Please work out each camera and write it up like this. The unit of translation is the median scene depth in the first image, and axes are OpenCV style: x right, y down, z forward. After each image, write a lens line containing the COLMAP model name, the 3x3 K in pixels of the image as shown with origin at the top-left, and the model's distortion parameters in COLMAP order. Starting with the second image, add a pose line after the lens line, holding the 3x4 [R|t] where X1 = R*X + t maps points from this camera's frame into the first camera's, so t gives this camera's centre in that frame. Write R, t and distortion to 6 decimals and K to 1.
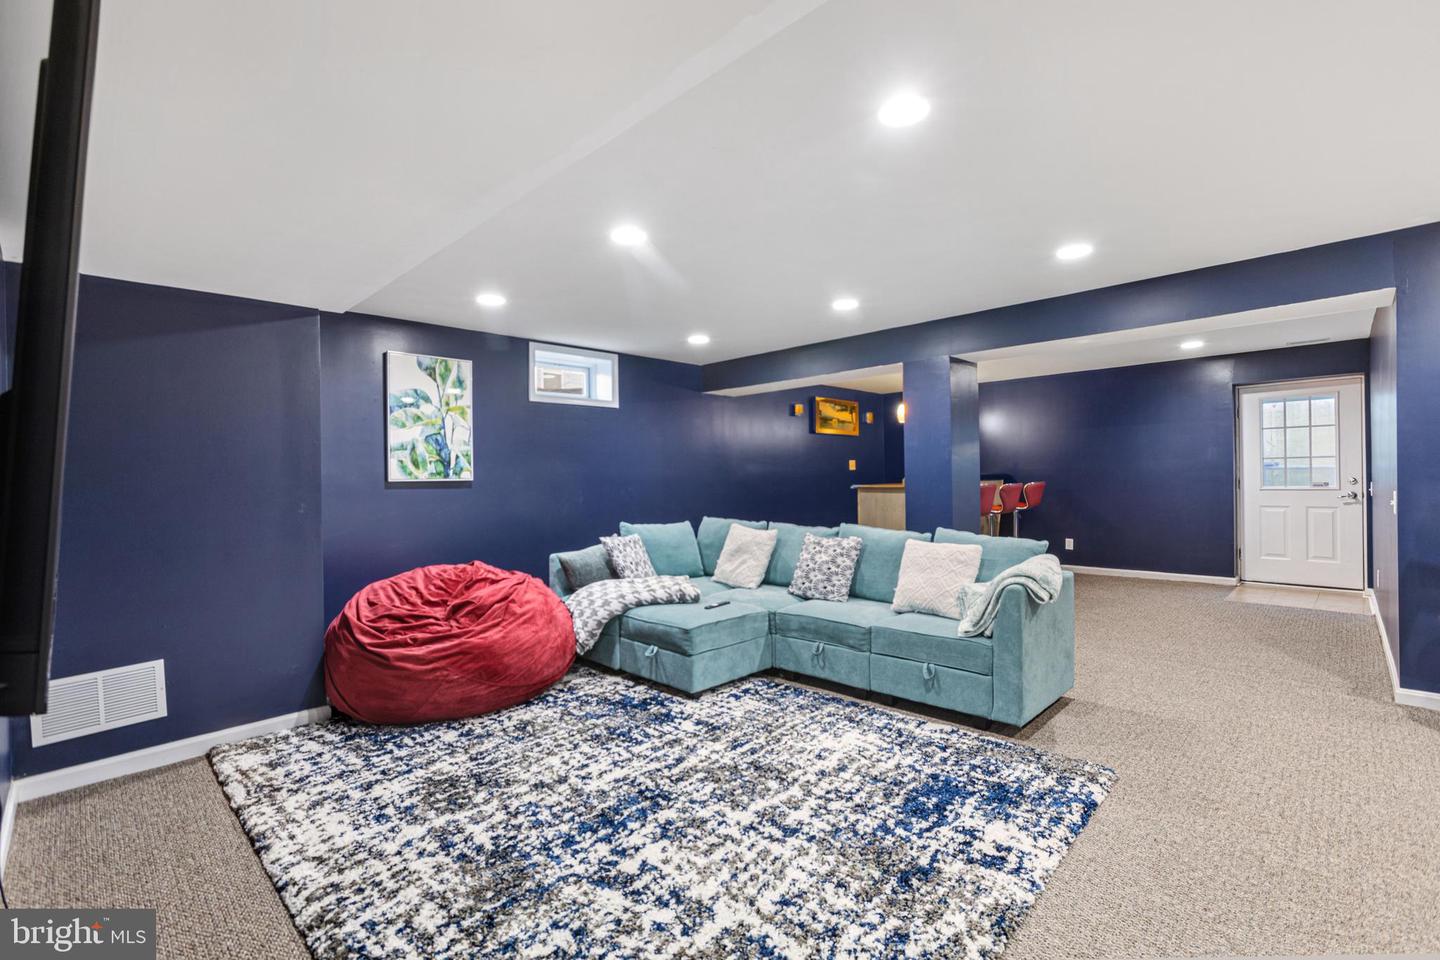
lens RADIAL K [[637.8, 0, 722.8], [0, 637.8, 475.6], [0, 0, 1]] dist [0.002159, 0.000966]
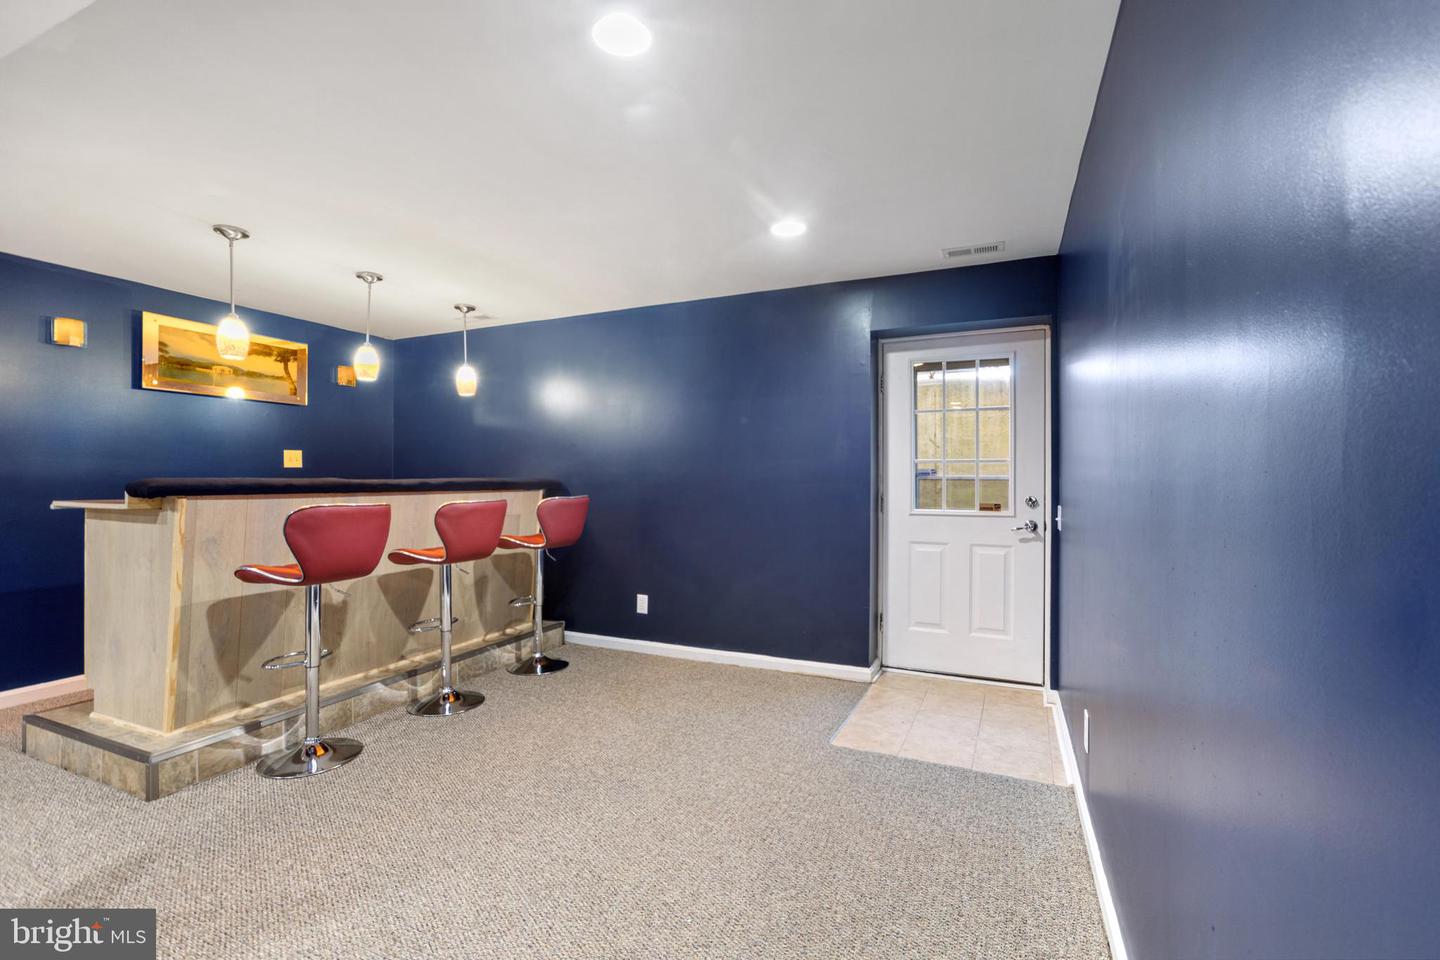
lens RADIAL K [[637.8, 0, 720.5], [0, 637.8, 476.7], [0, 0, 1]] dist [0.002159, 0.000966]
pose [[0.940361, 0.019388, 0.339626, 0.492386], [-0.017794, 0.999811, -0.007806, -0.005135], [-0.339713, 0.001297, 0.940528, 0.520885]]
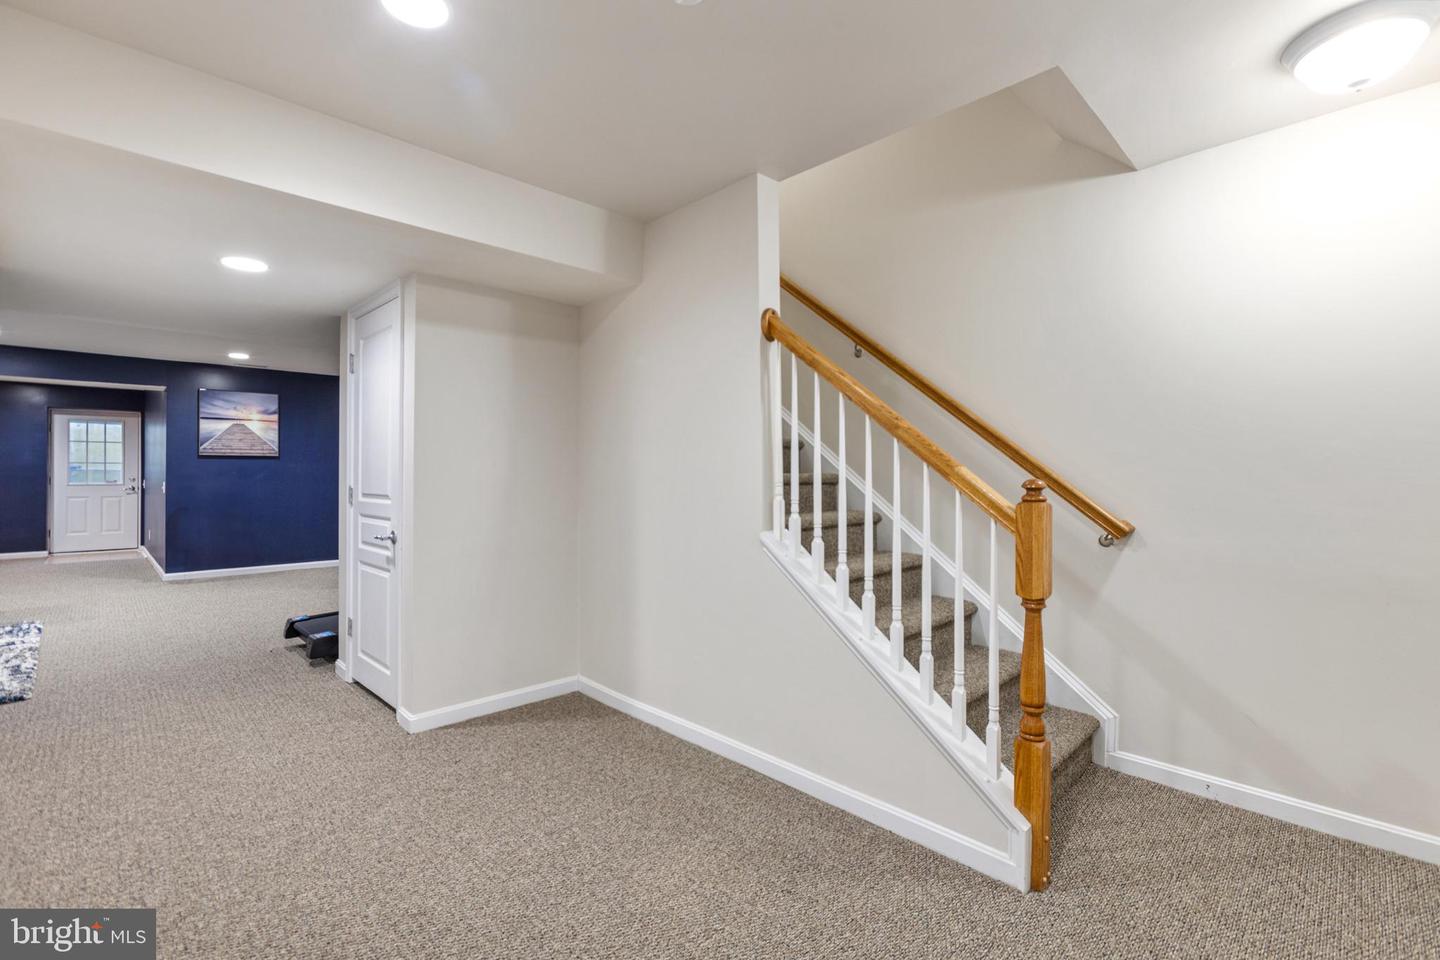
lens RADIAL K [[637.8, 0, 722.9], [0, 637.8, 478.2], [0, 0, 1]] dist [0.002159, 0.000966]
pose [[0.019676, 0.009961, 0.999757, -0.527356], [-0.006448, 0.999931, -0.009836, 0.011262], [-0.999786, -0.006252, 0.019739, -0.454740]]
